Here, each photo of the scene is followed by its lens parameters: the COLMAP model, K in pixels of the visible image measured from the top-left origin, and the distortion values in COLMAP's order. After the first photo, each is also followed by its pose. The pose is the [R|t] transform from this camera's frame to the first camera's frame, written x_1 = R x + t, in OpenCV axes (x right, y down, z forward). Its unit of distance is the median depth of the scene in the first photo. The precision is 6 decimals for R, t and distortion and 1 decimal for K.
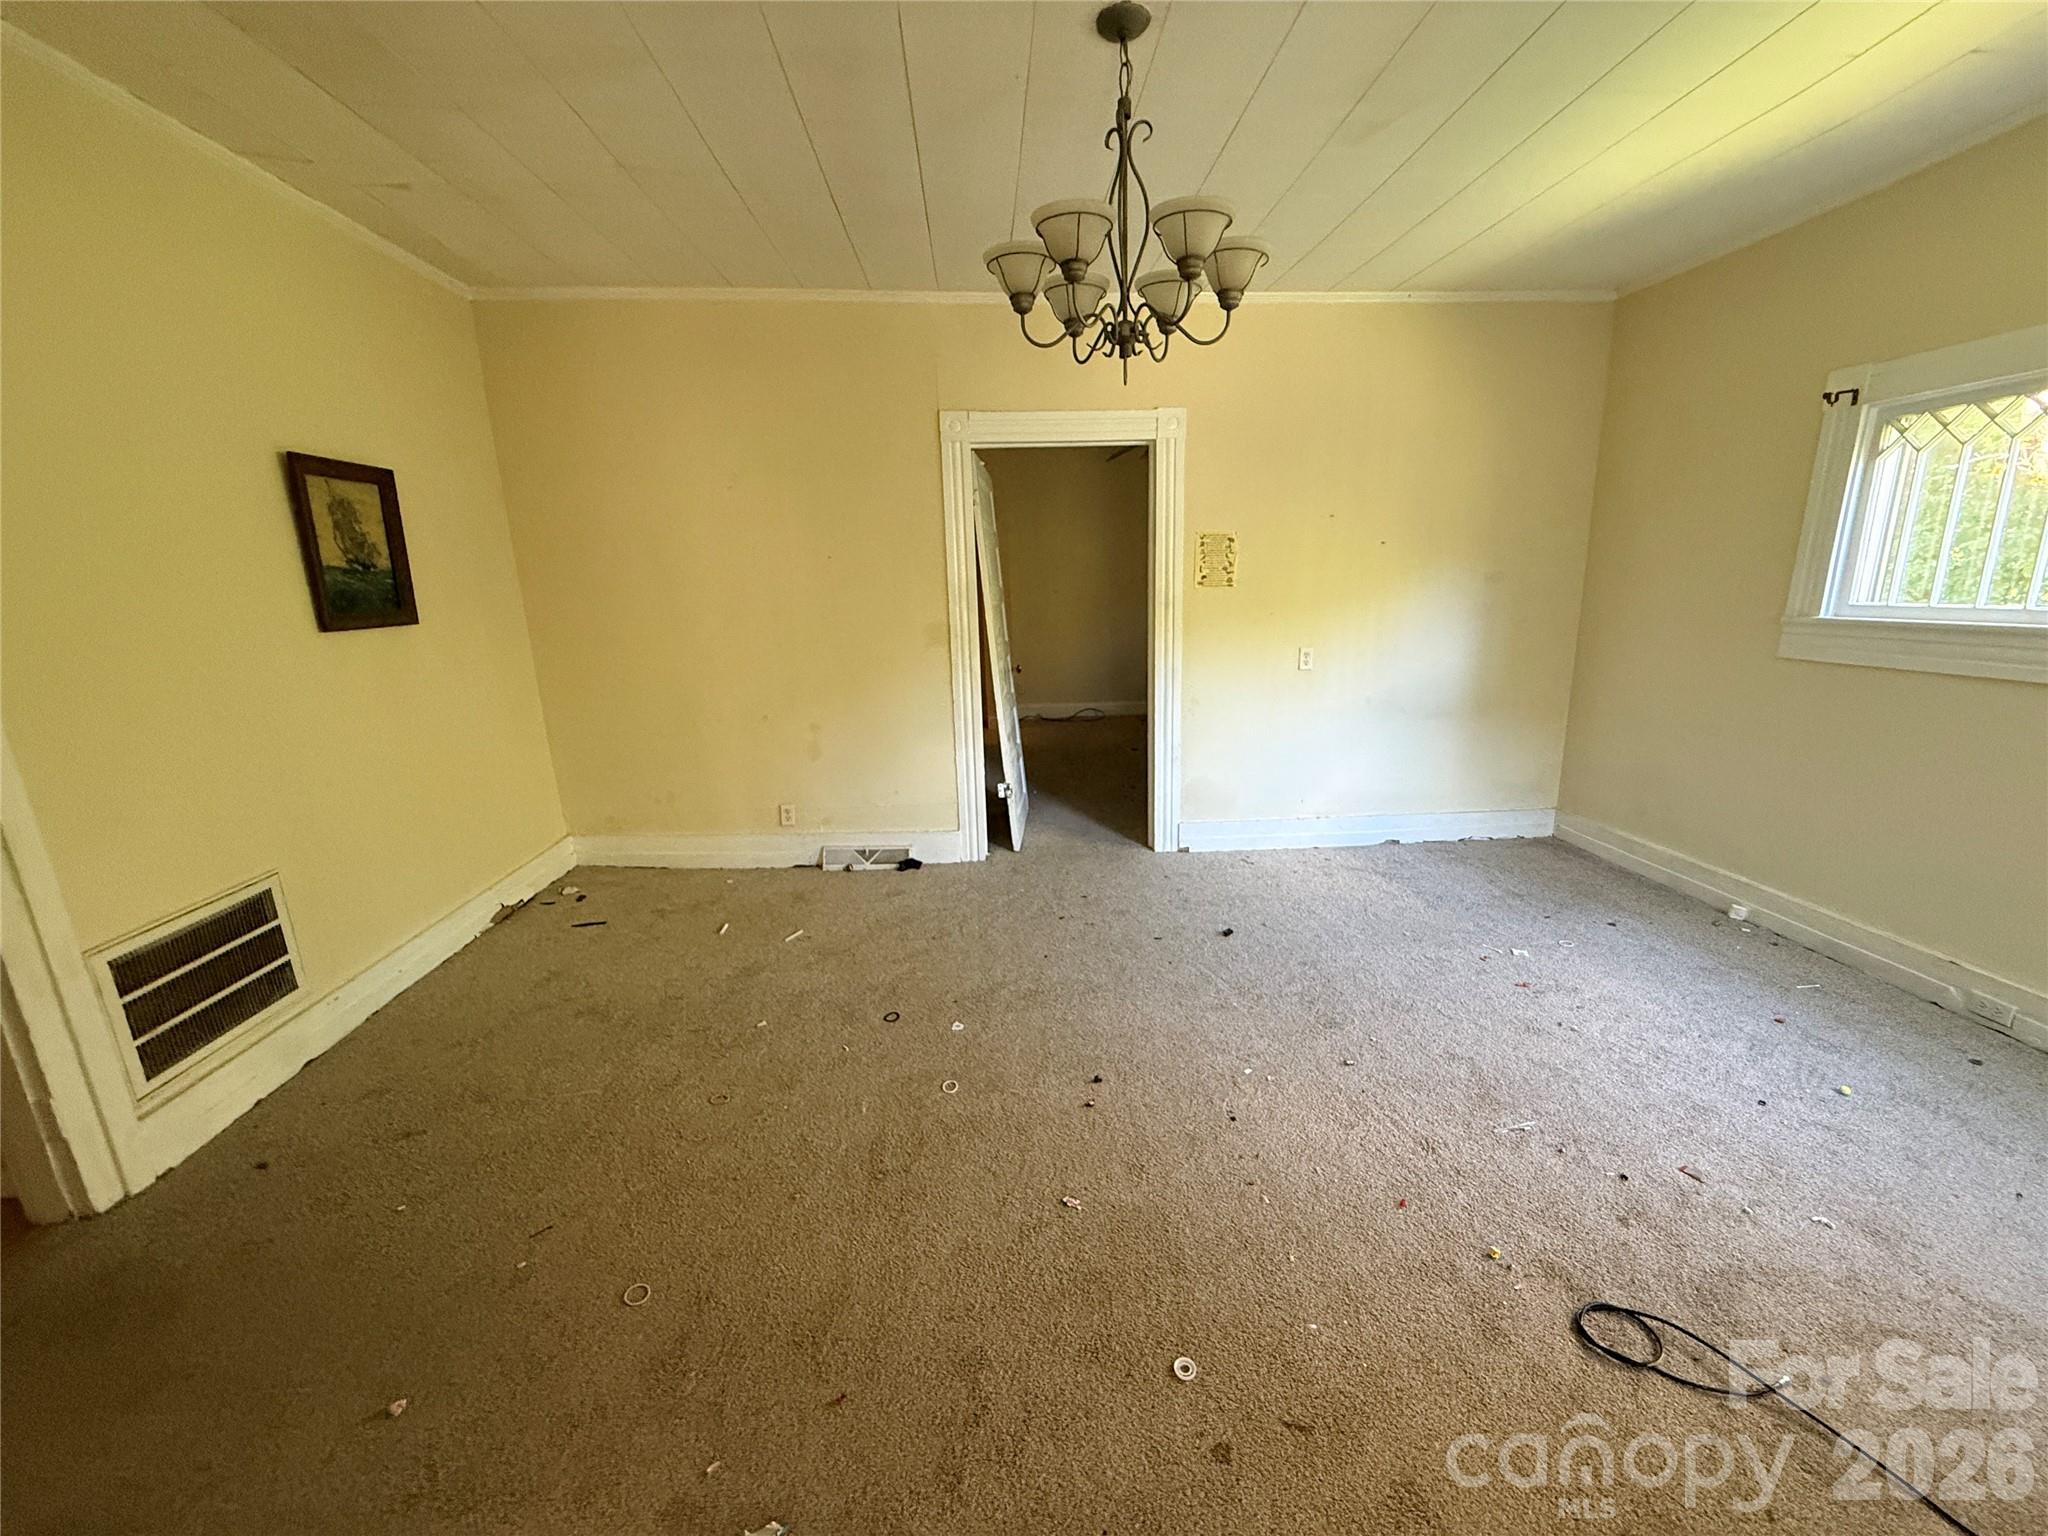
lens RADIAL K [[820.6, 0, 1030.3], [0, 820.6, 768.3], [0, 0, 1]] dist [0.001499, -0.000326]
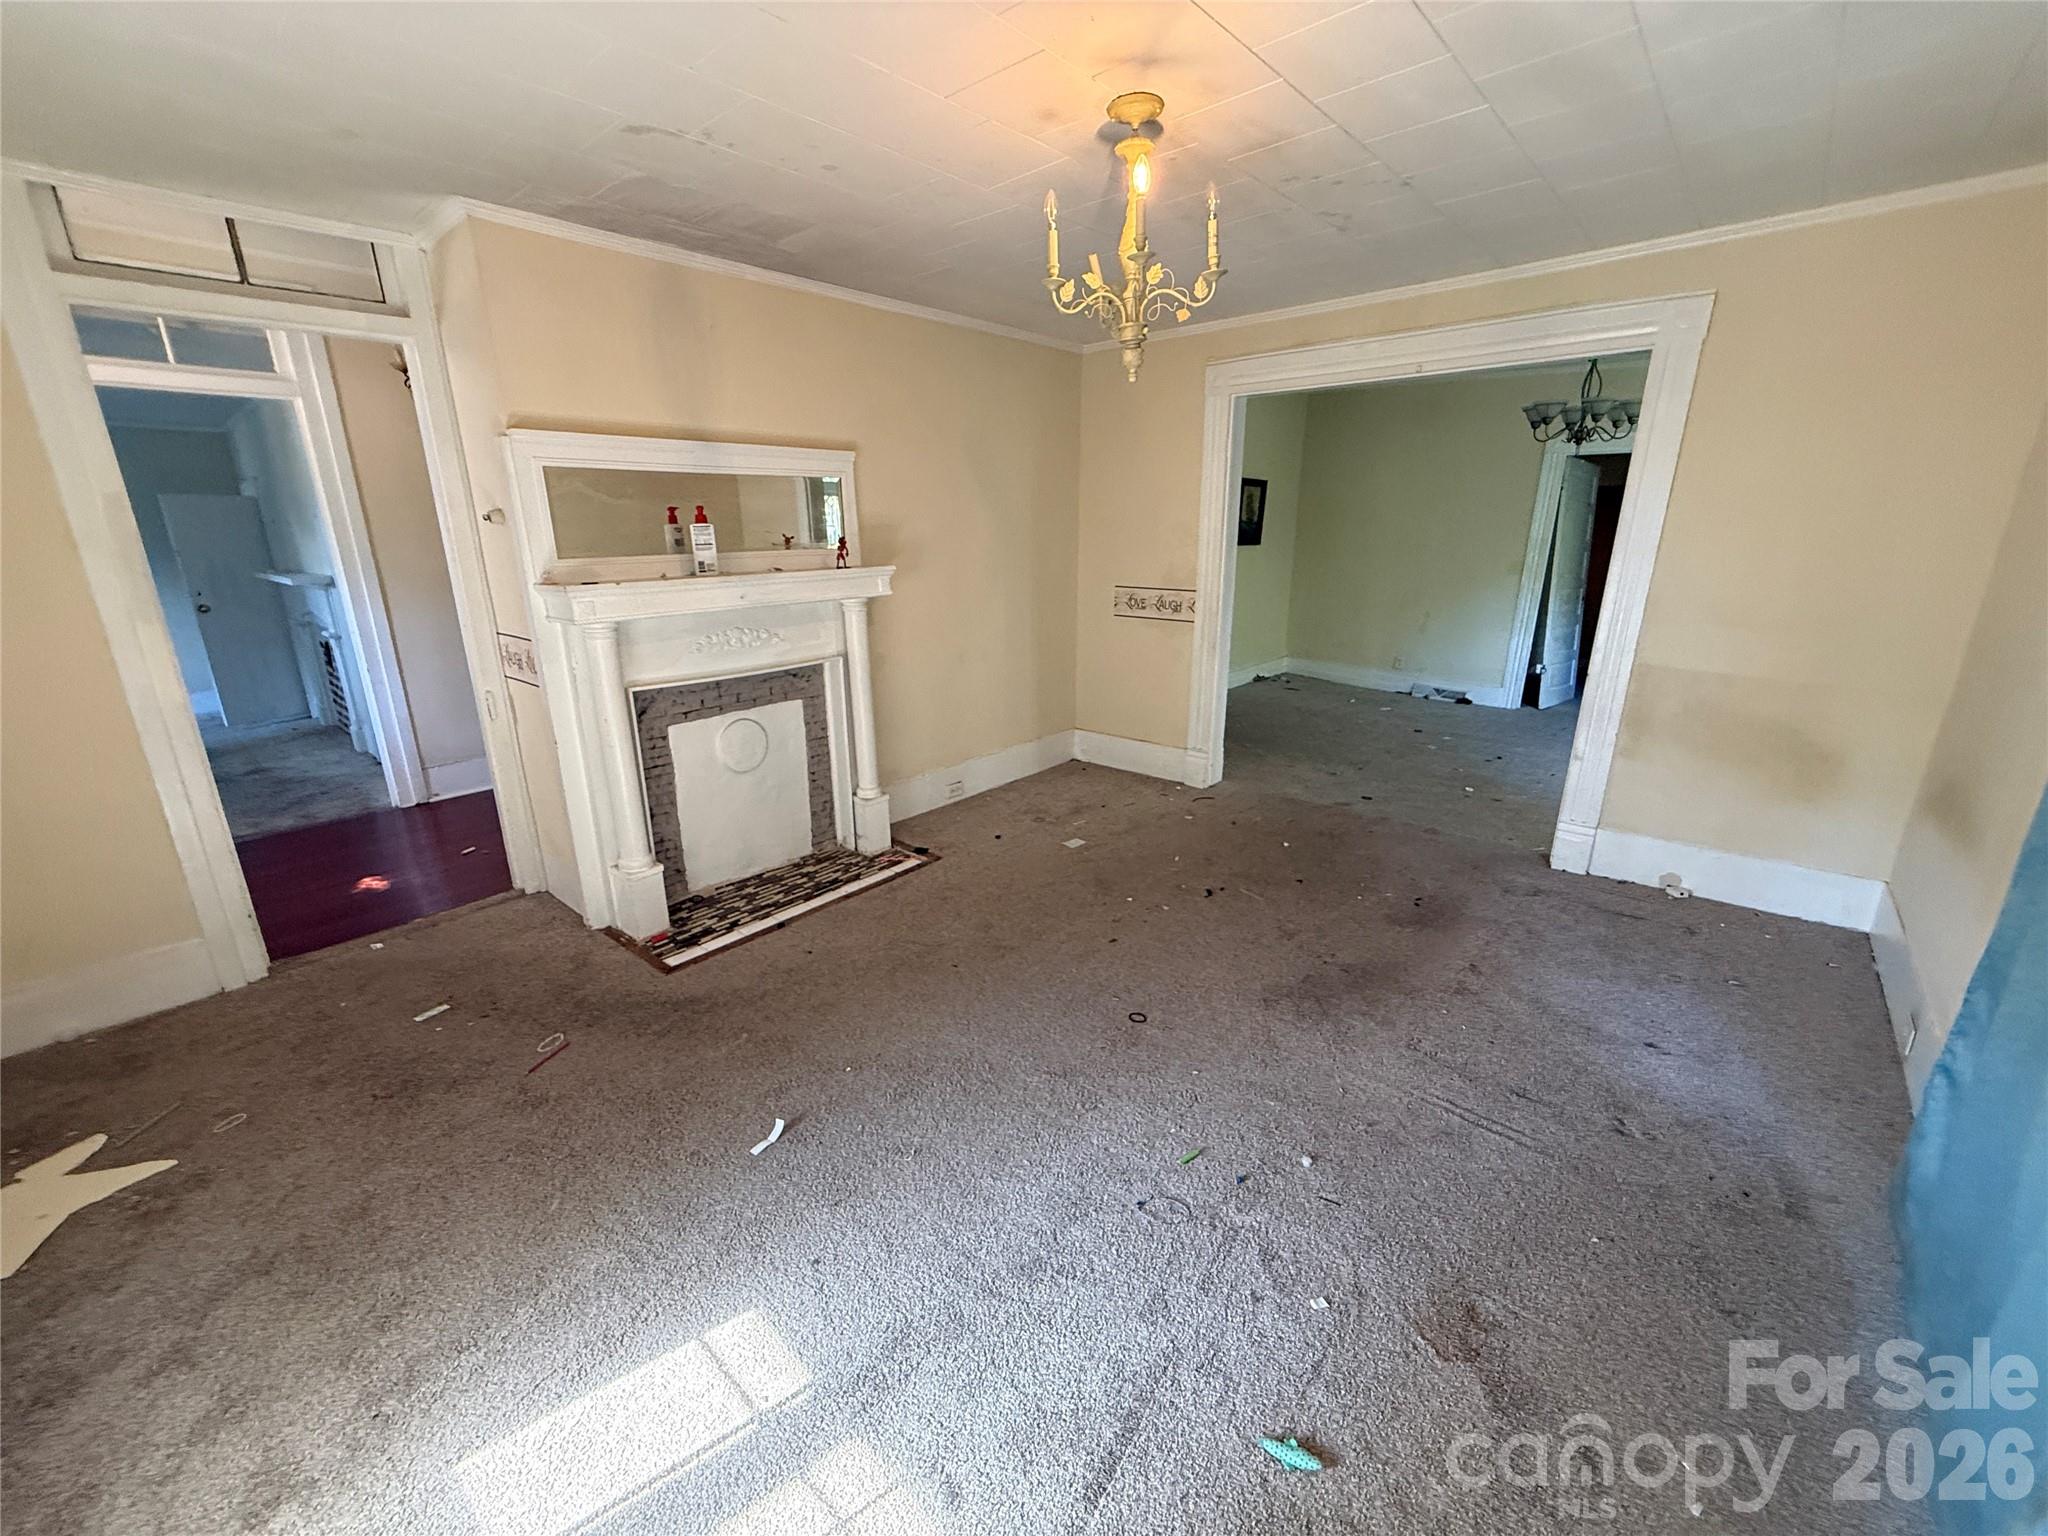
lens RADIAL K [[820.6, 0, 1020.8], [0, 820.6, 777.1], [0, 0, 1]] dist [0.001499, -0.000326]
pose [[0.707257, 0.237401, -0.665904, 0.386670], [-0.188458, 0.971158, 0.146065, 0.197900], [0.681374, 0.022189, 0.731599, -0.907053]]
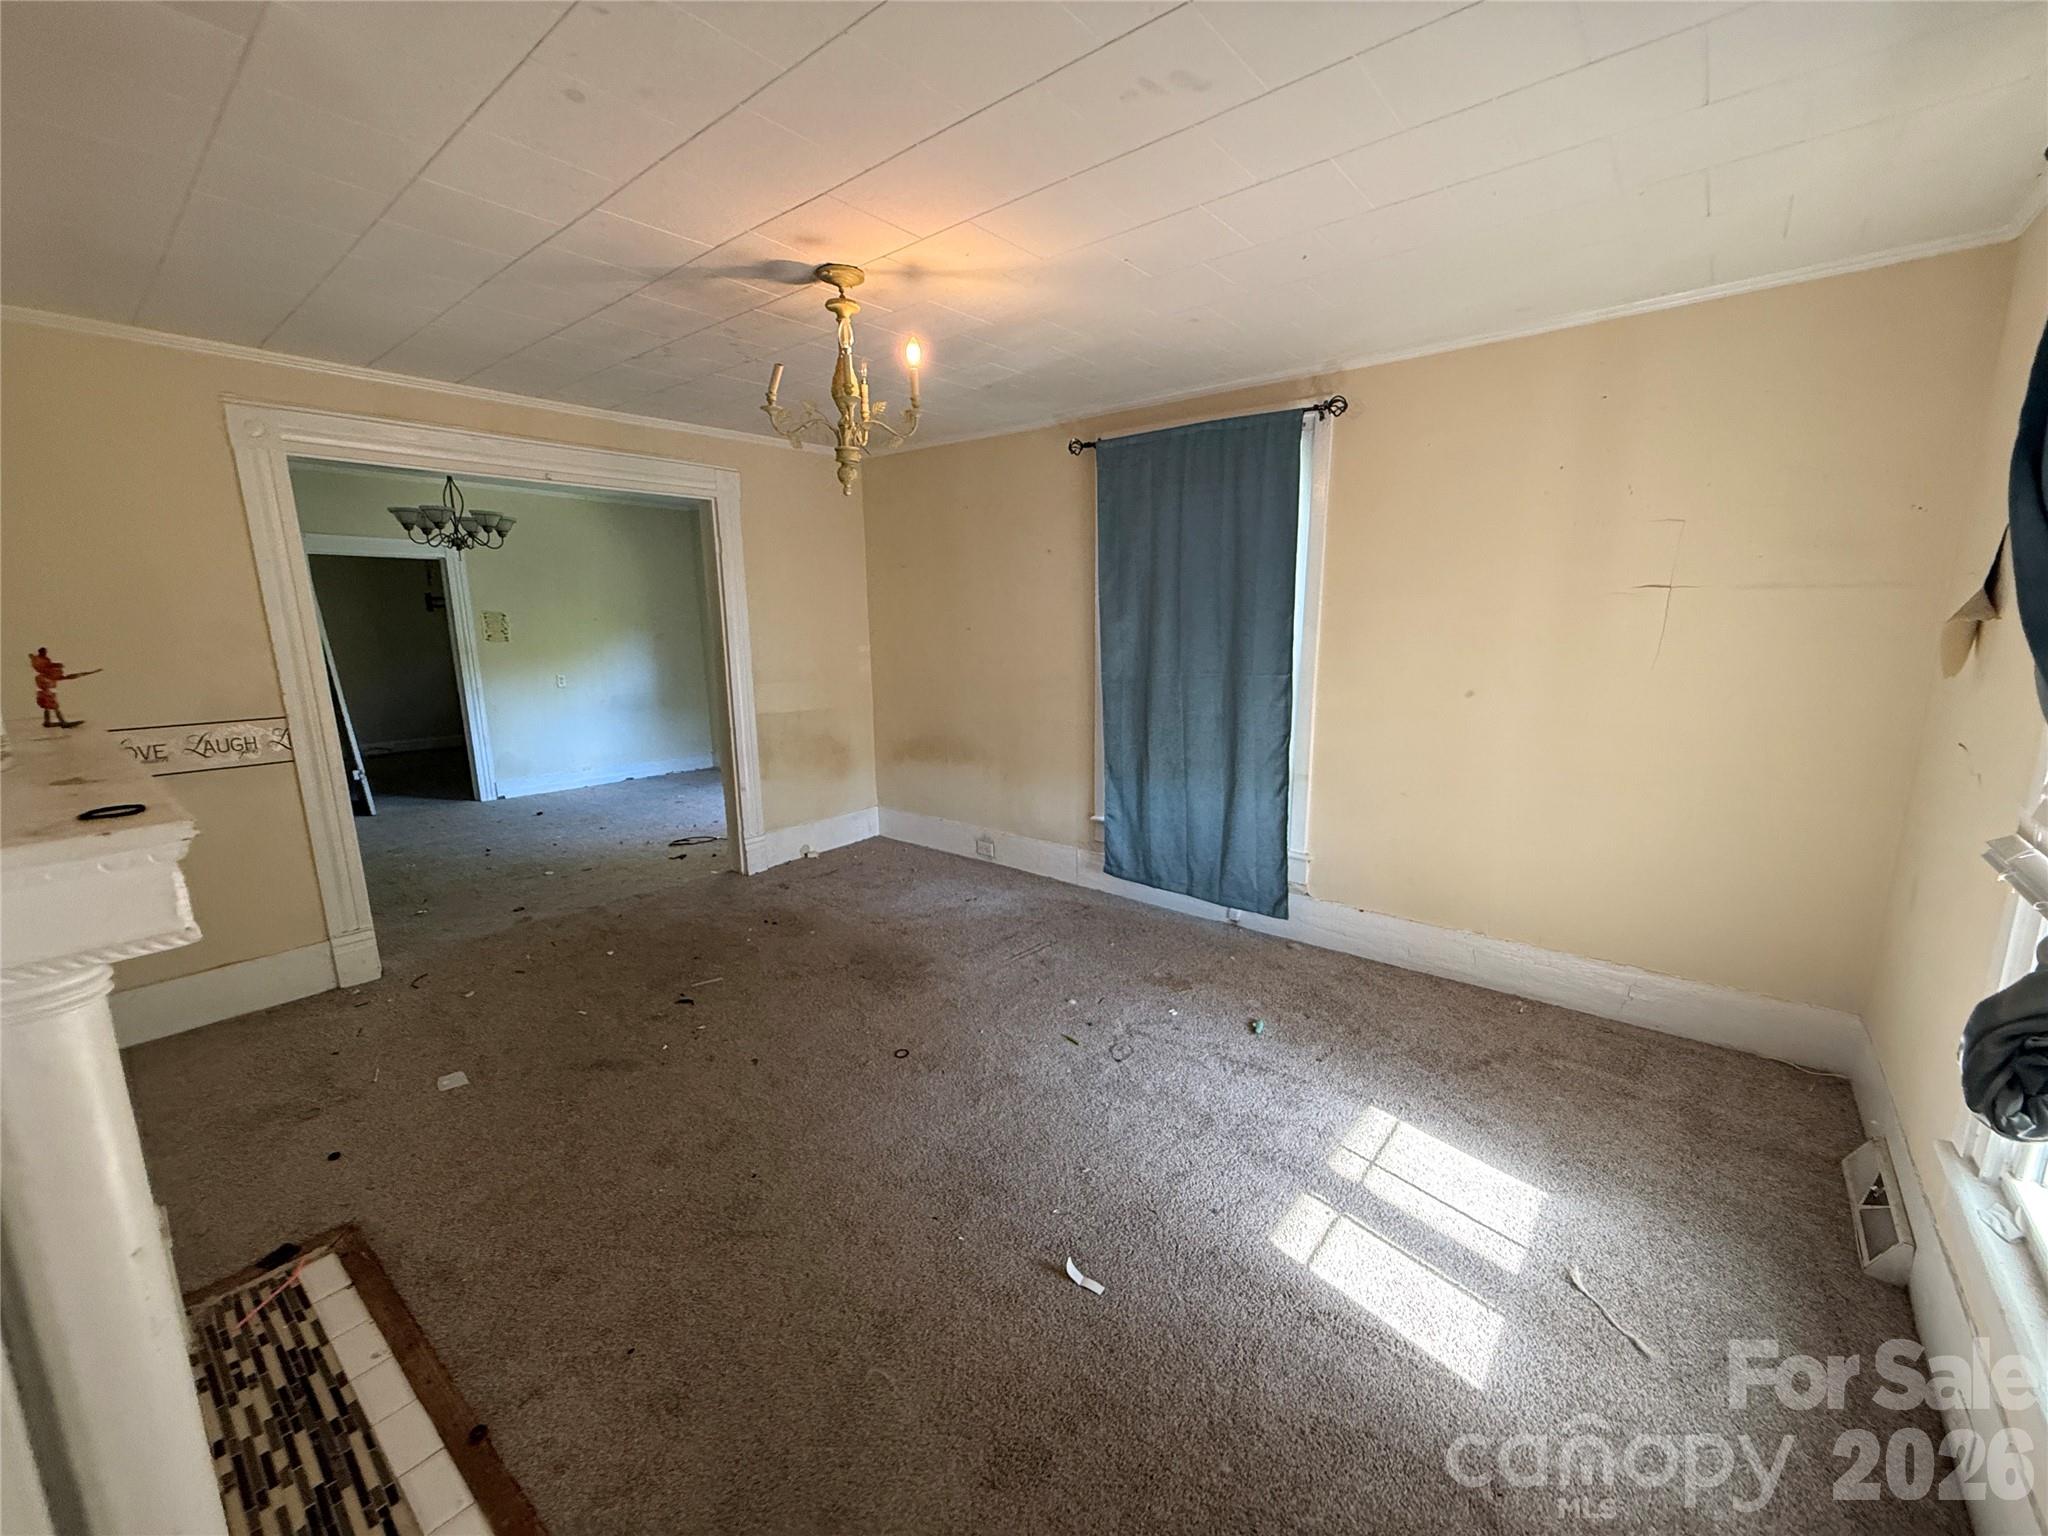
lens RADIAL K [[820.6, 0, 1030.1], [0, 820.6, 776.3], [0, 0, 1]] dist [0.001499, -0.000326]
pose [[0.676840, -0.118104, 0.726594, -0.305381], [0.165776, 0.986146, 0.005869, 0.234363], [-0.717221, 0.116479, 0.687042, -0.960113]]
